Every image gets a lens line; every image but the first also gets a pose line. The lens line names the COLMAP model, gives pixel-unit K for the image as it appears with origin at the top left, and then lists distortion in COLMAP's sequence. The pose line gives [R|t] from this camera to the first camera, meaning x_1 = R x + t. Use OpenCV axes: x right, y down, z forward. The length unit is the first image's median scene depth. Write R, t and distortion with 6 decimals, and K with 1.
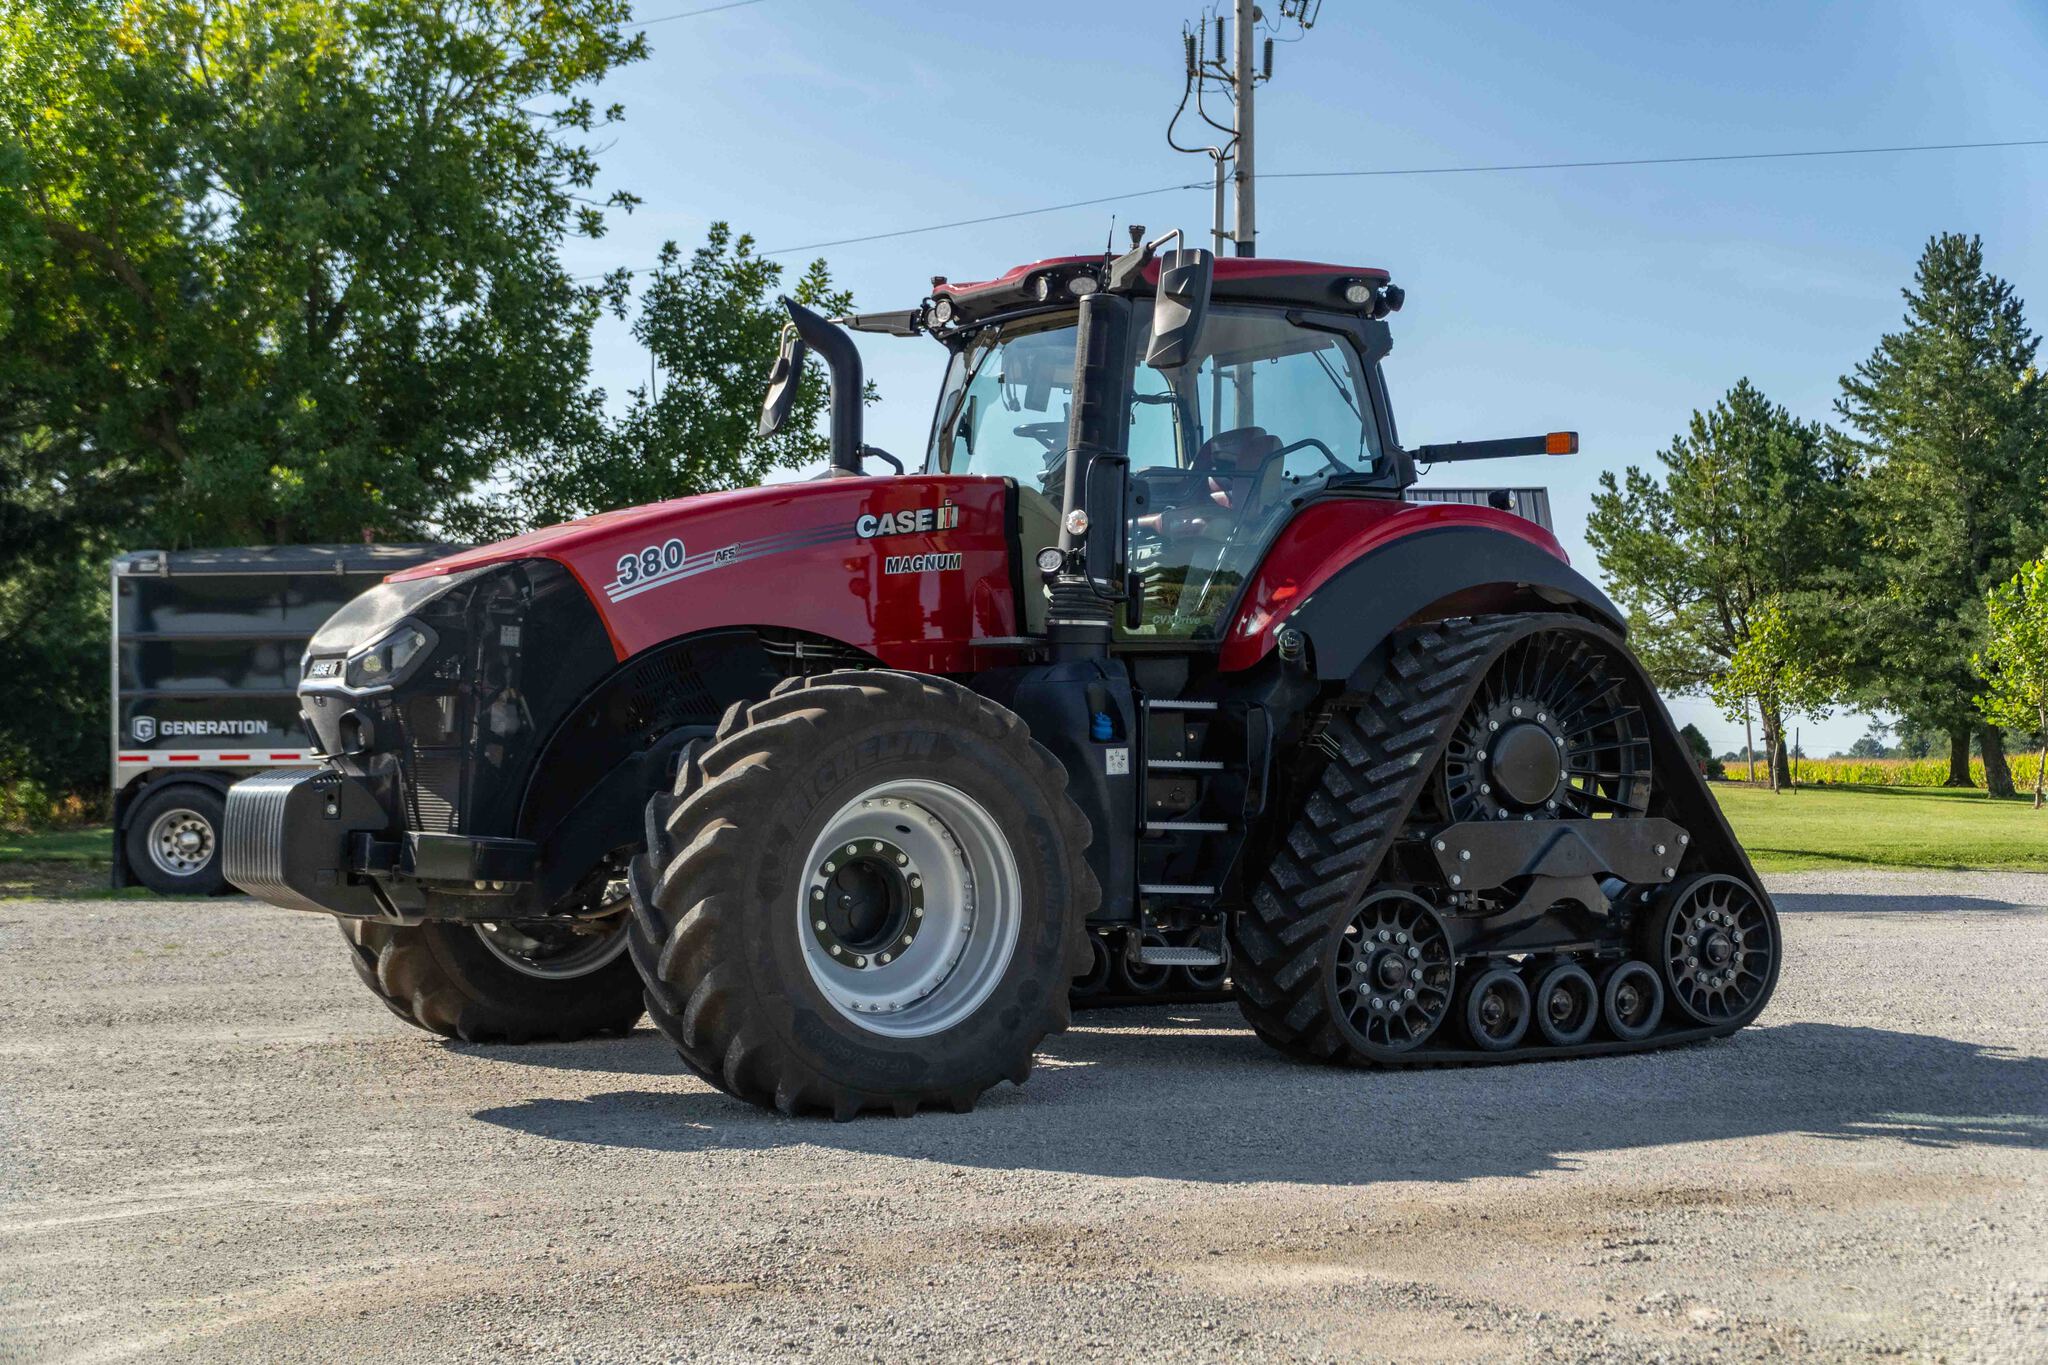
lens RADIAL K [[3173.4, 0, 1016.3], [0, 3173.4, 643.9], [0, 0, 1]] dist [0.083133, -0.057741]
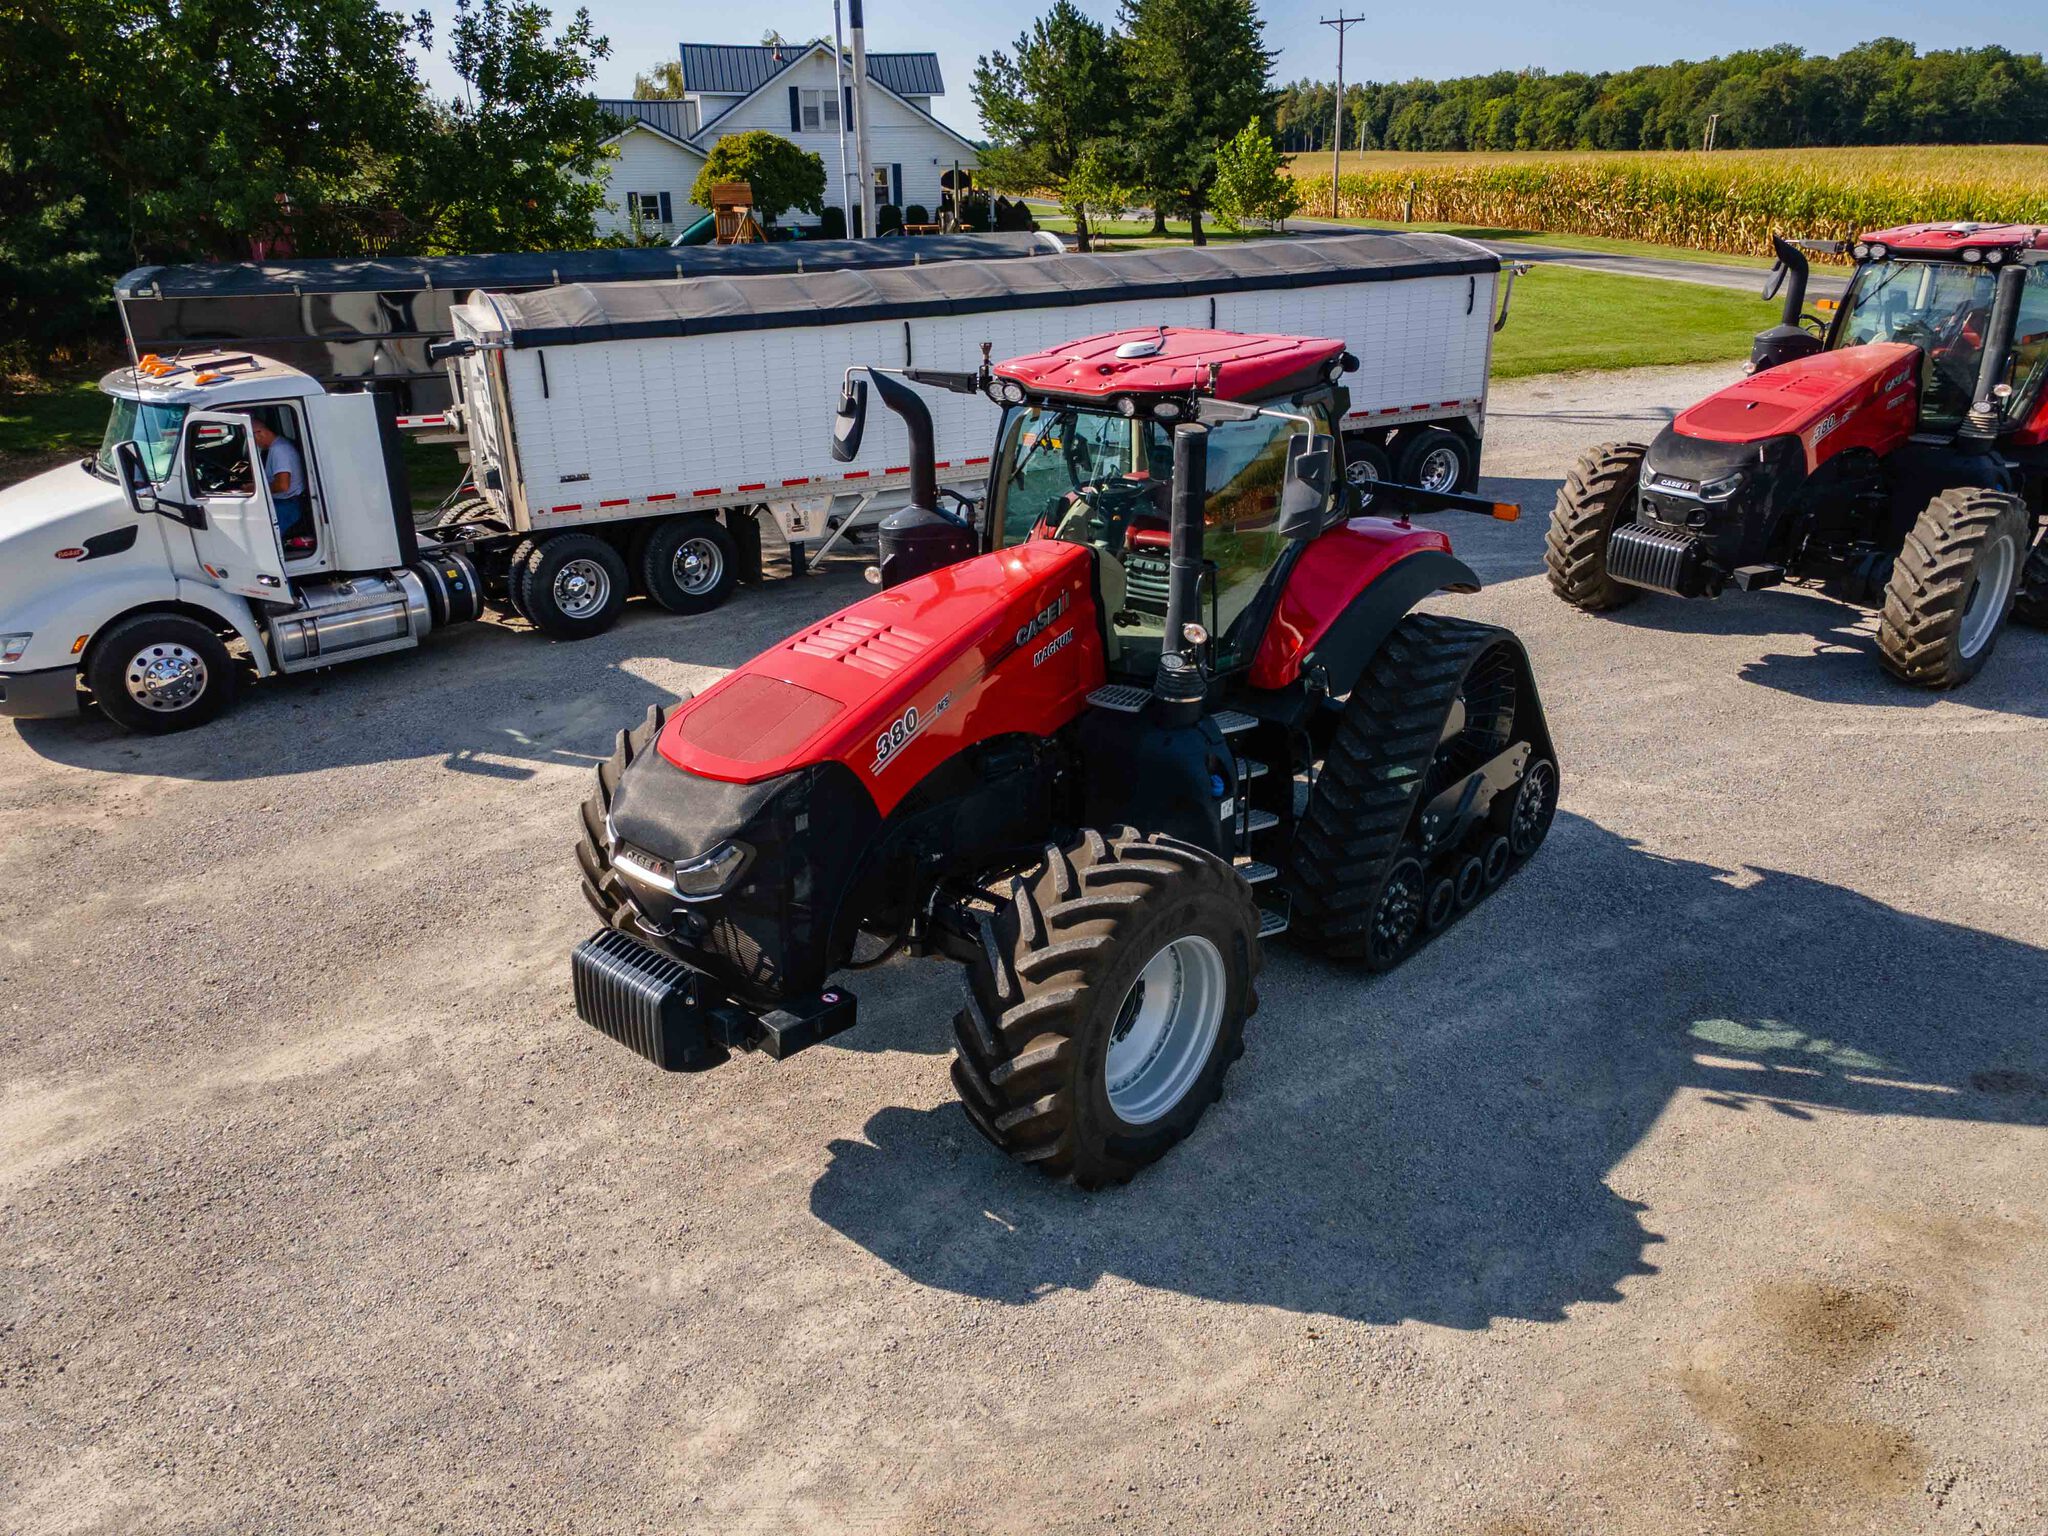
lens RADIAL K [[1574.5, 0, 1005.8], [0, 1574.5, 773.6], [0, 0, 1]] dist [0.055667, -0.001959]
pose [[0.965510, -0.120728, 0.230686, -0.208878], [0.015468, 0.911034, 0.412042, -0.250765], [-0.259908, -0.394262, 0.881479, 0.437376]]
